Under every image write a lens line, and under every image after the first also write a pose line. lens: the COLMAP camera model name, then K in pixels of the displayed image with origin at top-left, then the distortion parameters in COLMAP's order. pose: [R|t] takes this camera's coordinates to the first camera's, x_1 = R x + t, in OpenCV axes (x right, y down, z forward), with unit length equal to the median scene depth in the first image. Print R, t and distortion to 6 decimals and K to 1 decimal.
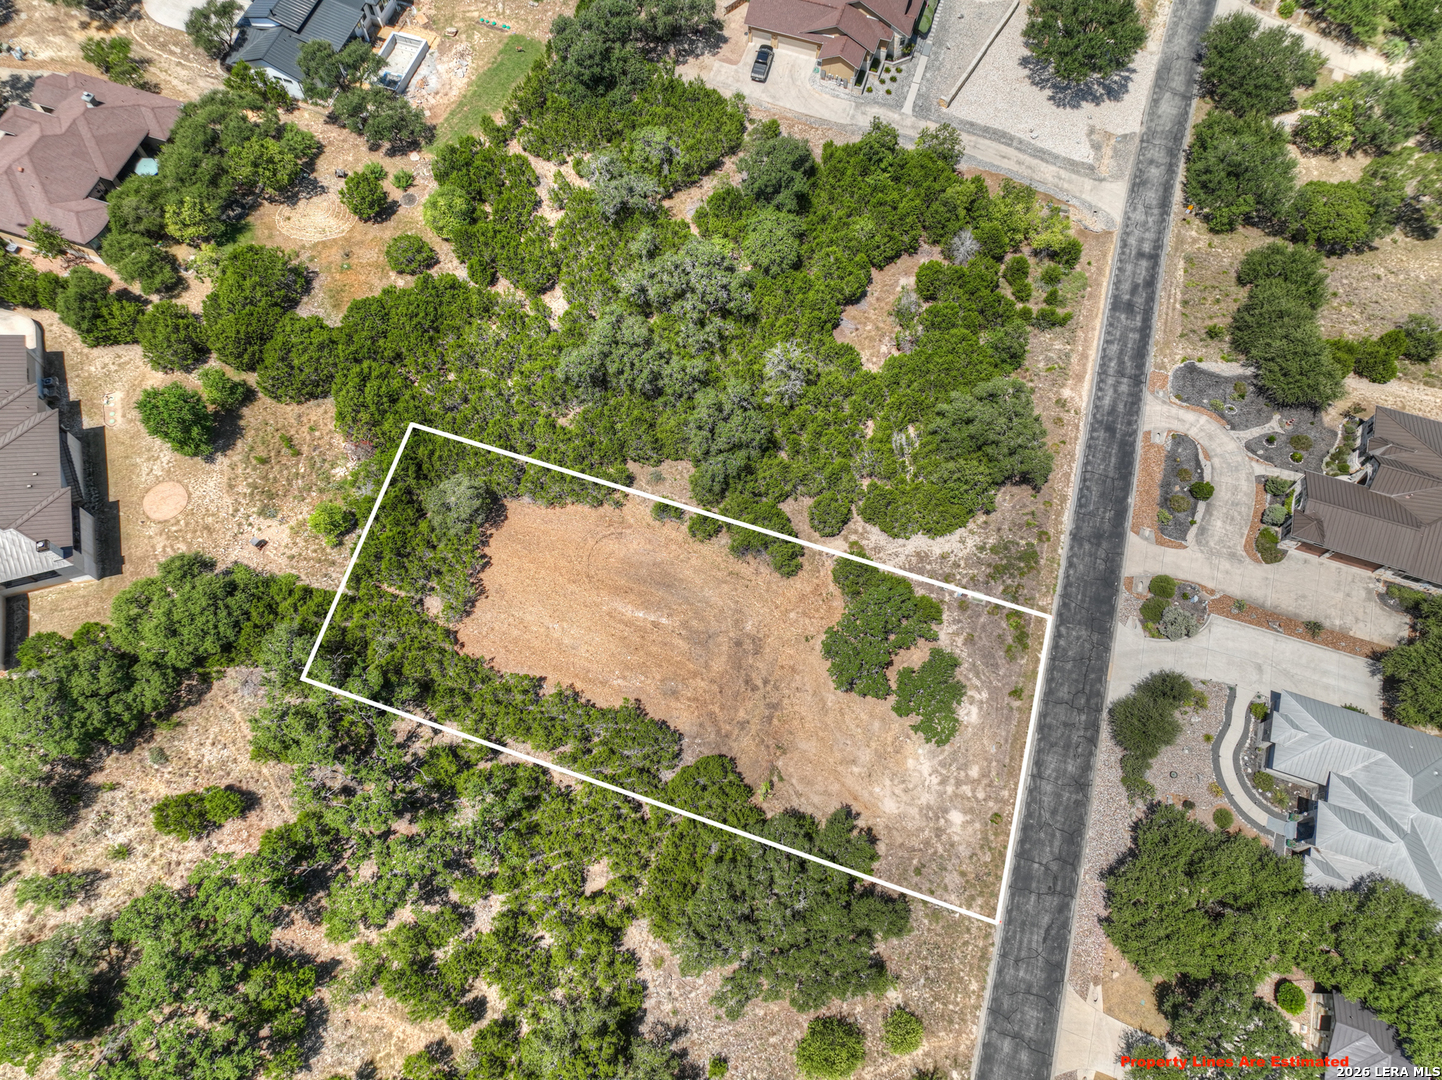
lens RADIAL K [[1014.9, 0, 716.4], [0, 1014.9, 540.0], [0, 0, 1]] dist [-0.004797, 0.022237]
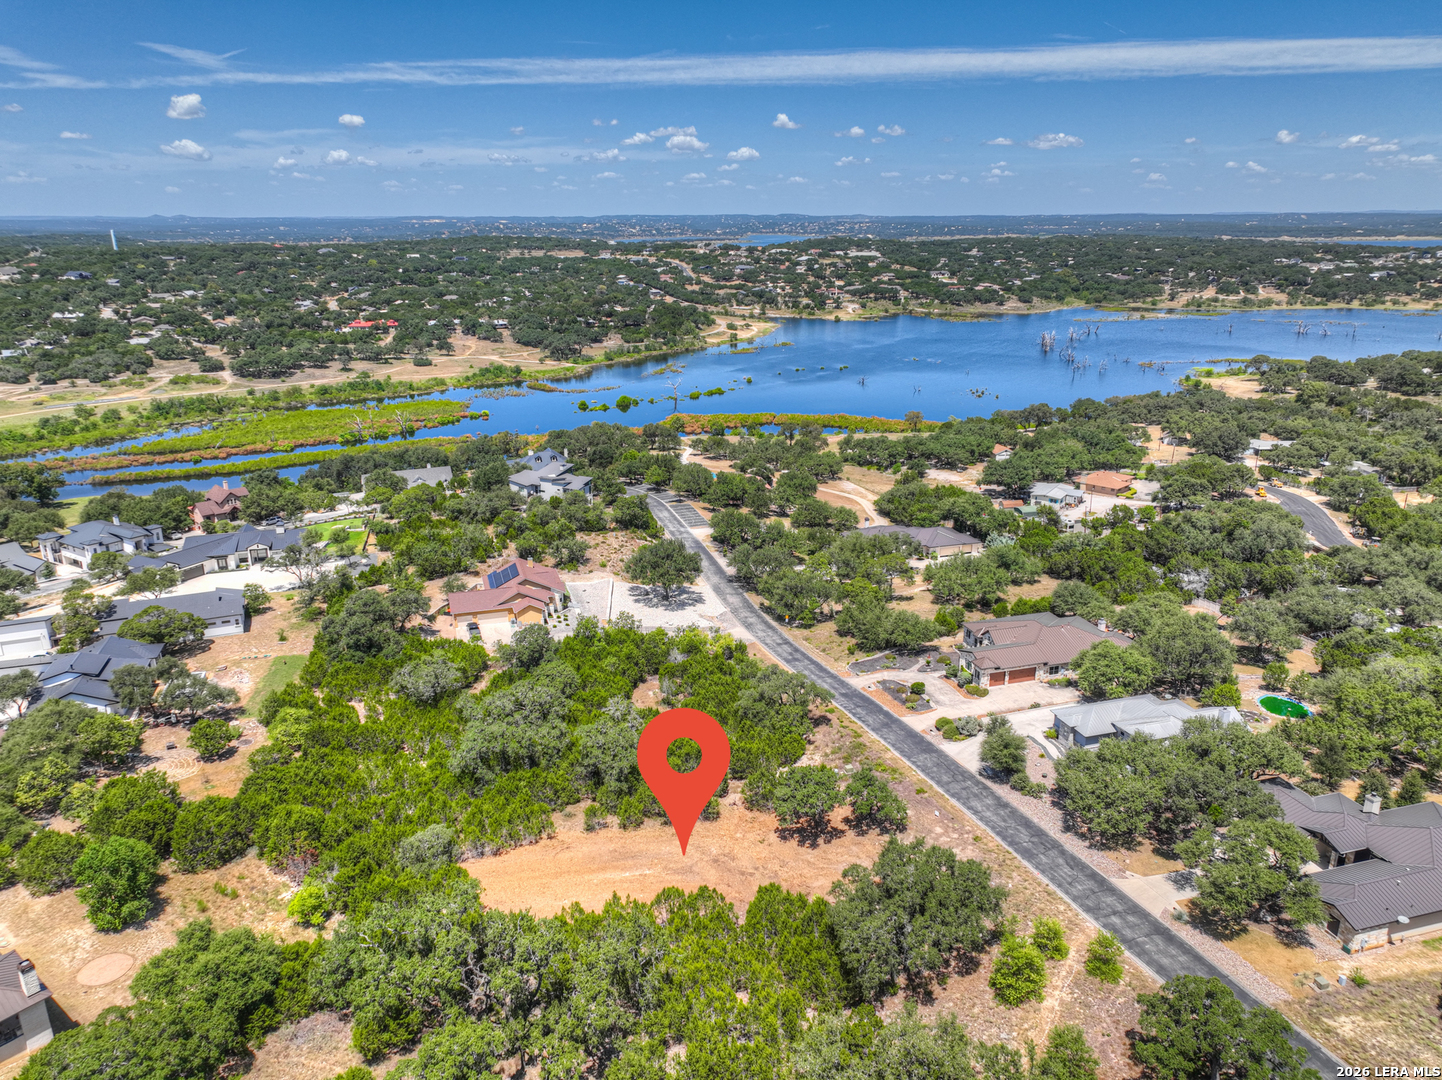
lens RADIAL K [[1014.9, 0, 717.6], [0, 1014.9, 542.5], [0, 0, 1]] dist [-0.004797, 0.022237]
pose [[0.817325, -0.188647, 0.544420, -0.506933], [0.534181, 0.602223, -0.593278, 0.542040], [-0.215942, 0.775719, 0.592983, 0.057843]]
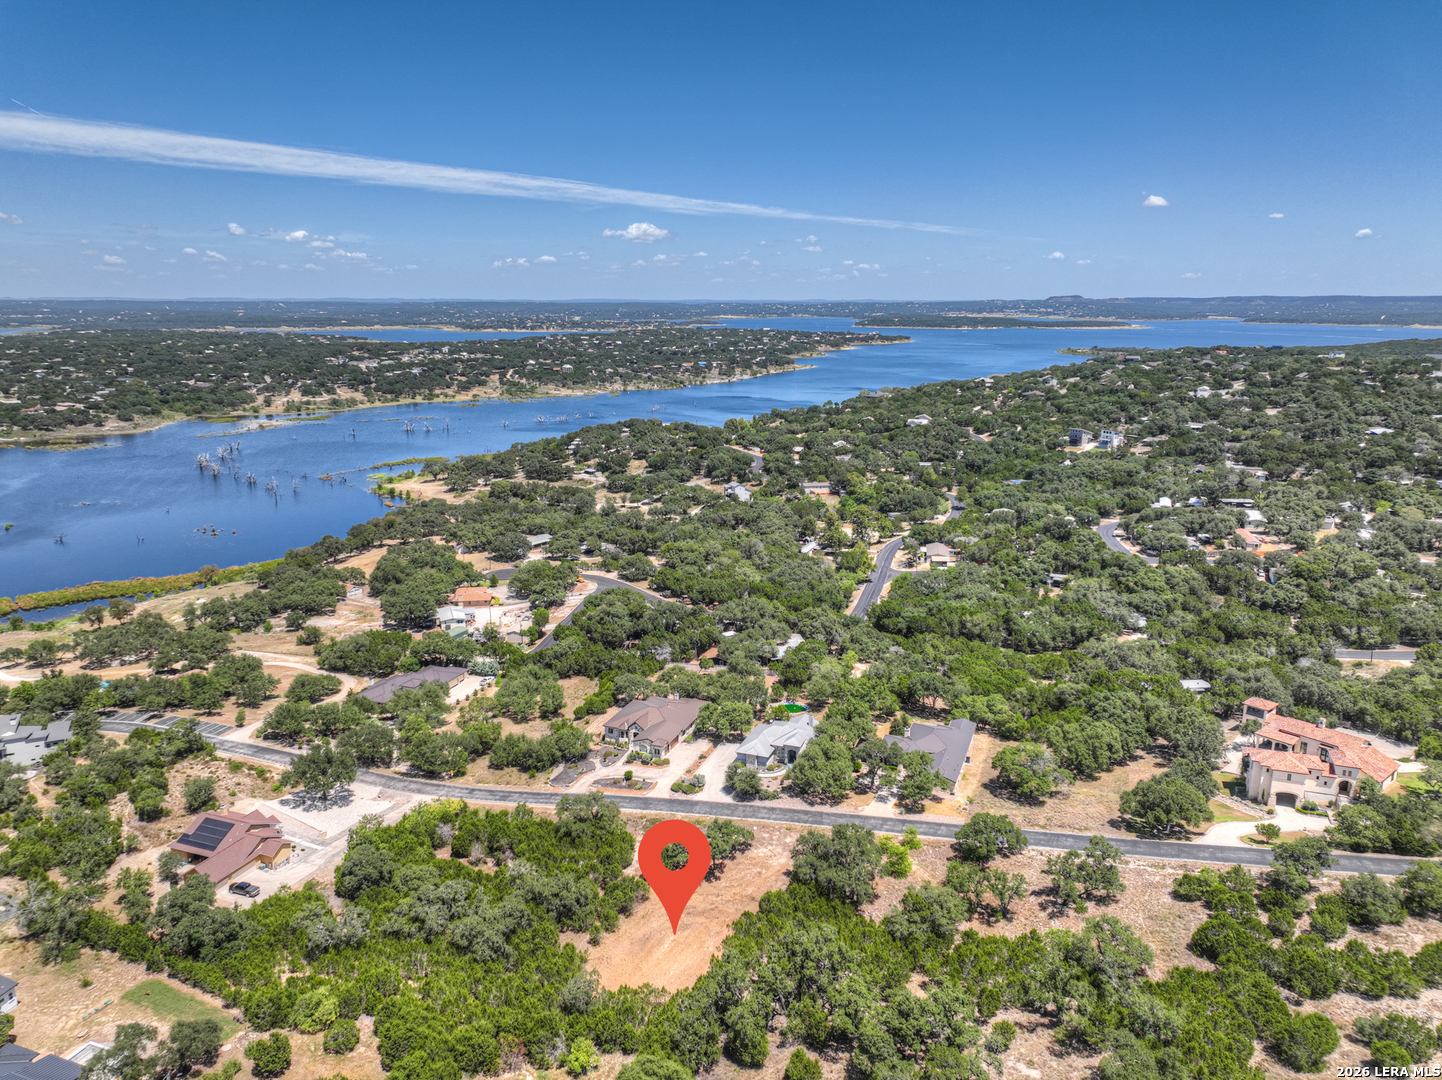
lens RADIAL K [[1014.9, 0, 725.2], [0, 1014.9, 543.3], [0, 0, 1]] dist [-0.004797, 0.022237]
pose [[0.040409, -0.244182, 0.968887, -1.432240], [0.917868, 0.392236, 0.060571, -0.183035], [-0.394823, 0.886863, 0.239977, 0.015909]]
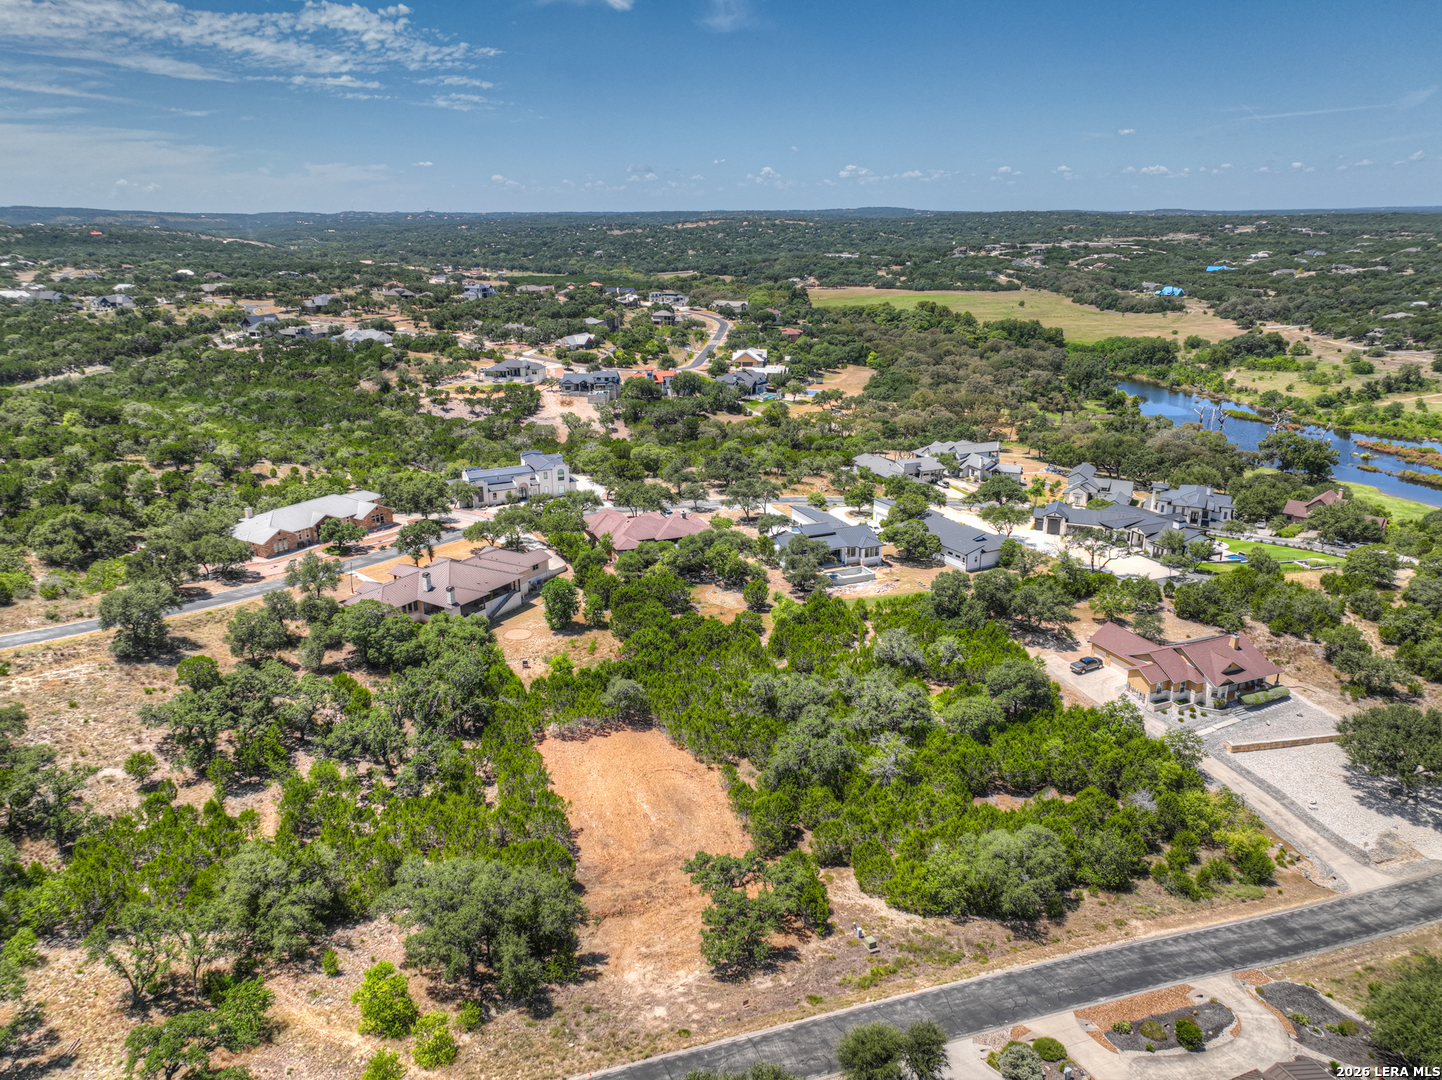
lens RADIAL K [[1014.9, 0, 718.8], [0, 1014.9, 526.8], [0, 0, 1]] dist [-0.004797, 0.022237]
pose [[0.650725, 0.208012, -0.730266, 0.769888], [-0.690075, 0.563251, -0.454472, 0.363101], [0.316788, 0.799674, 0.510065, 0.147498]]
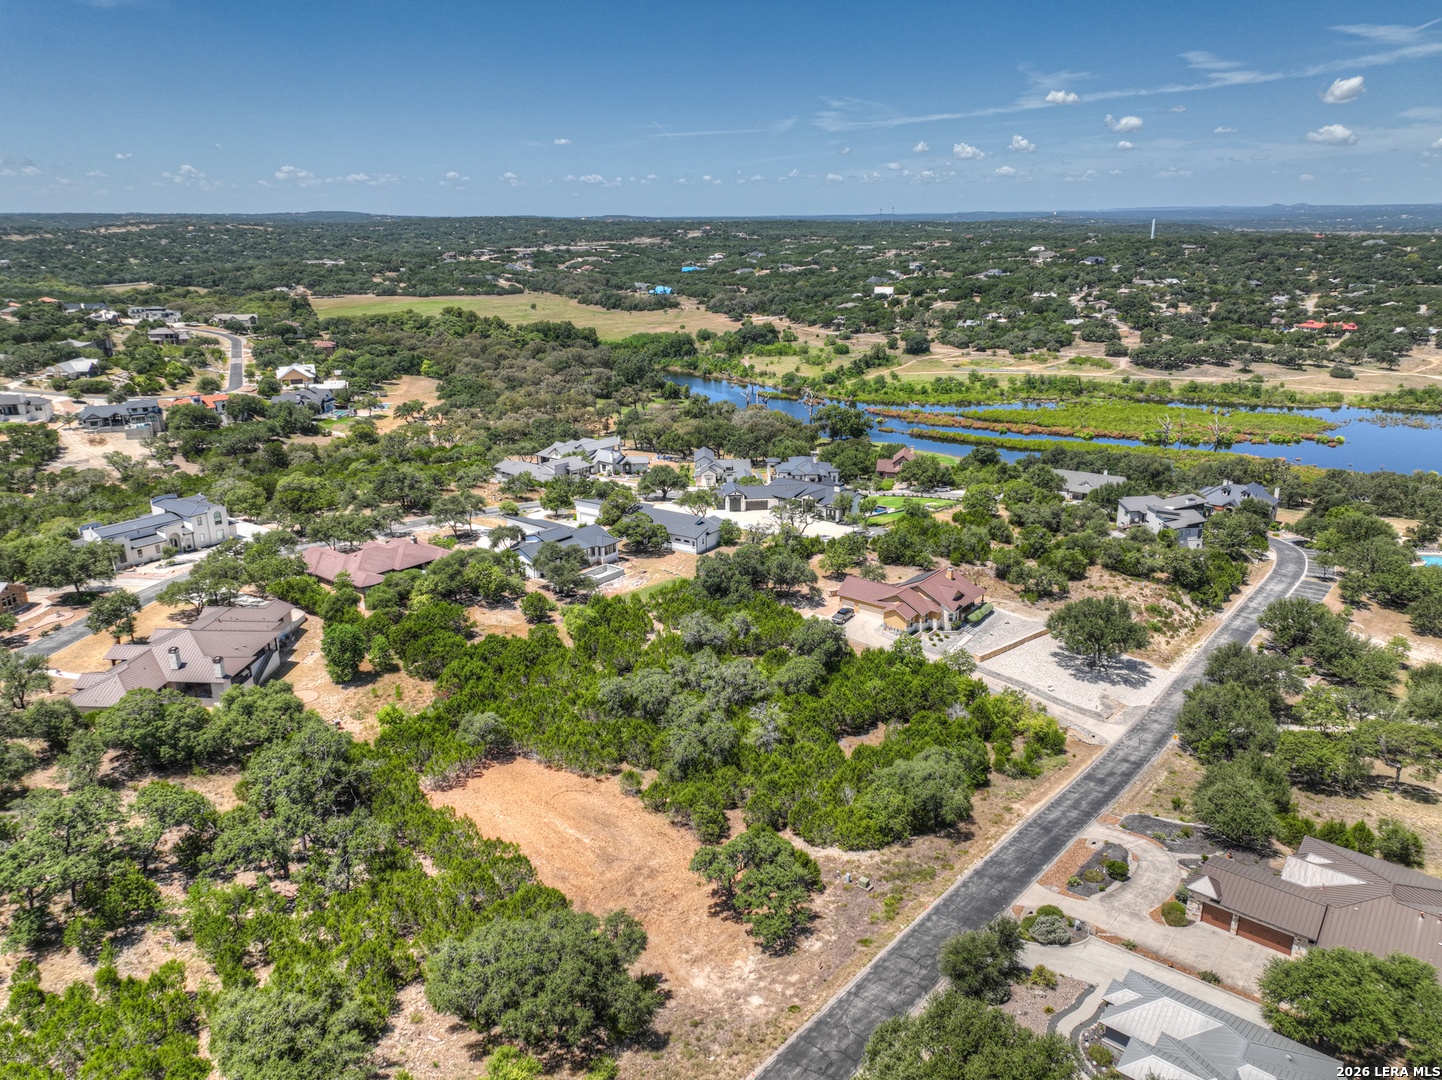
lens RADIAL K [[1014.9, 0, 719.3], [0, 1014.9, 533.7], [0, 0, 1]] dist [-0.004797, 0.022237]
pose [[0.936868, 0.091114, -0.337605, 0.431664], [-0.315078, 0.638711, -0.701979, 0.599341], [0.151672, 0.764033, 0.627096, 0.041029]]
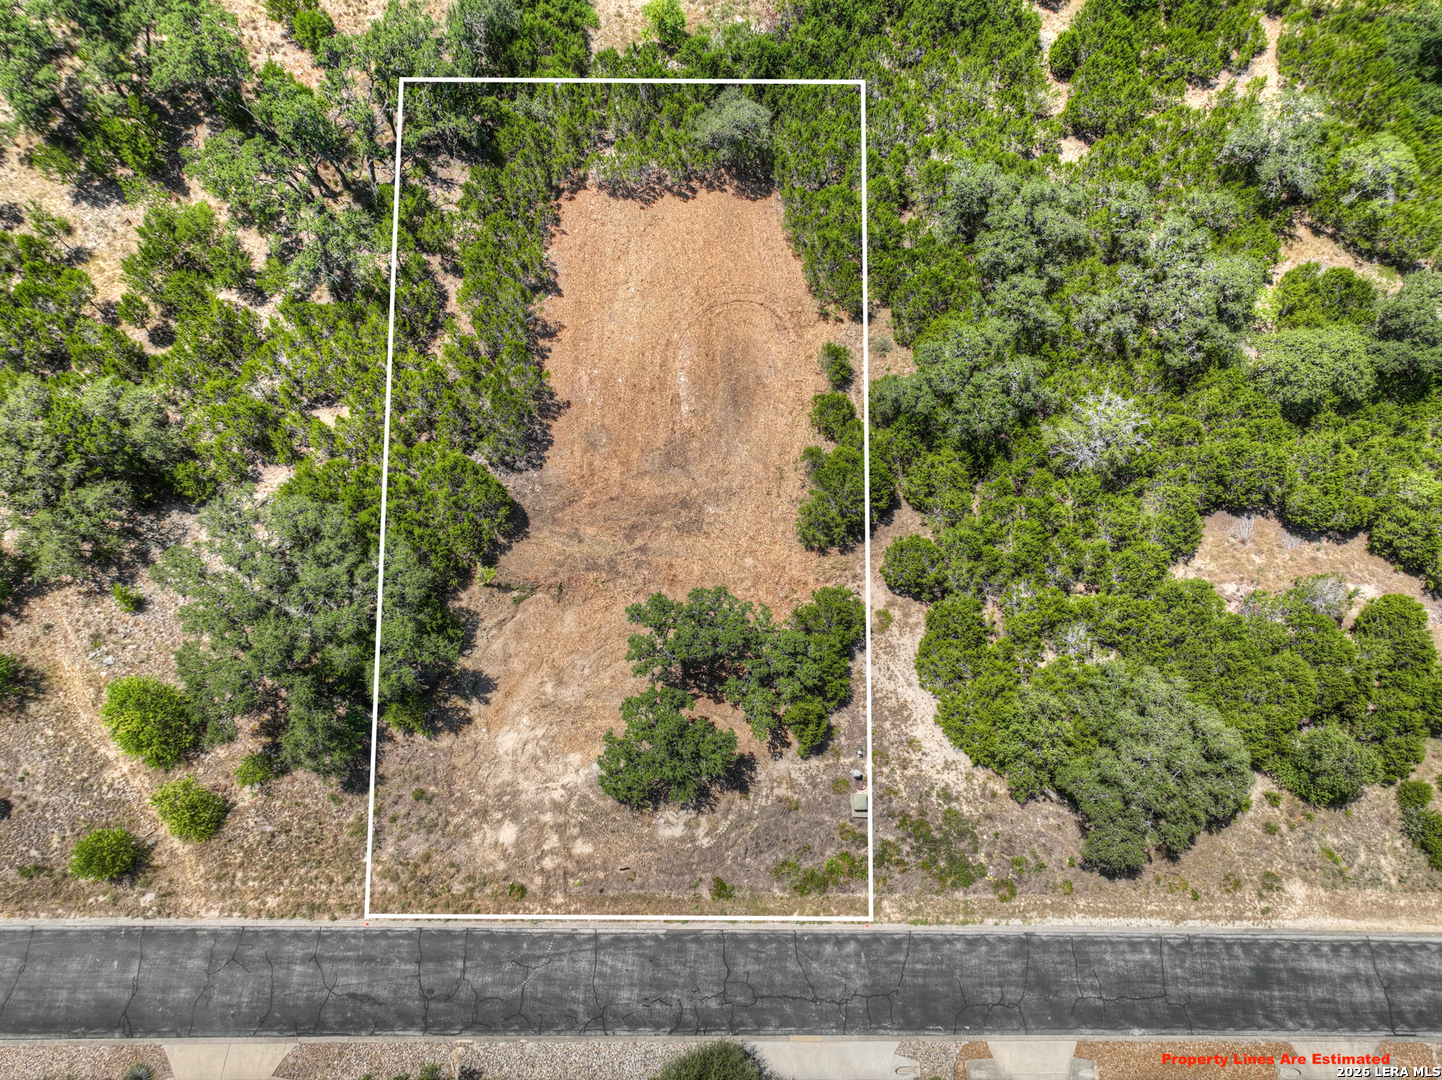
lens RADIAL K [[1014.9, 0, 726.2], [0, 1014.9, 530.8], [0, 0, 1]] dist [-0.004797, 0.022237]
pose [[0.302011, 0.880483, -0.365429, 0.310007], [-0.874001, 0.408807, 0.262678, -0.107247], [0.380673, 0.240054, 0.893007, 0.344916]]
